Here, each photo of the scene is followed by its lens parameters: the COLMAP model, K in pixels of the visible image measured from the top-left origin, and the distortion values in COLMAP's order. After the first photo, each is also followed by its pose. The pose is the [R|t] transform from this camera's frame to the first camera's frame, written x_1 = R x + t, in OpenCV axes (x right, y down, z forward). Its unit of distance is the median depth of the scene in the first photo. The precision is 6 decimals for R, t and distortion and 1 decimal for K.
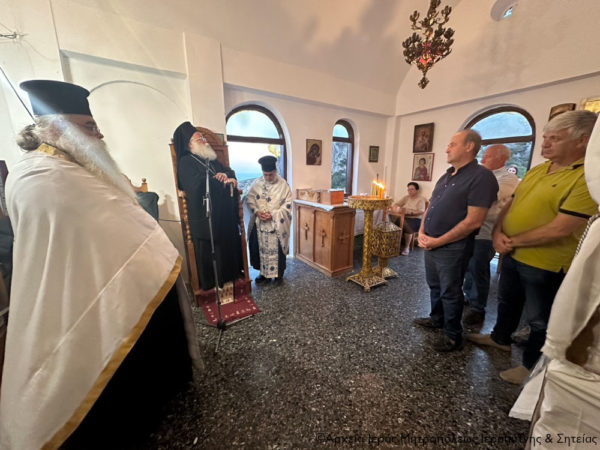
lens RADIAL K [[239.2, 0, 298.2], [0, 239.2, 224.3], [0, 0, 1]] dist [0.000543, 0.000260]
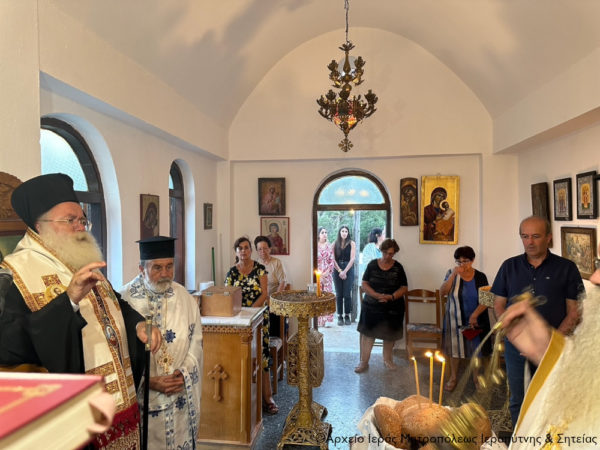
lens RADIAL K [[425.7, 0, 303.1], [0, 425.7, 226.1], [0, 0, 1]] dist [0.086202, -0.108110]
pose [[0.640379, -0.014431, 0.767924, -0.505311], [0.169818, 0.977739, -0.123239, -0.132638], [-0.749051, 0.209327, 0.628574, 0.203017]]
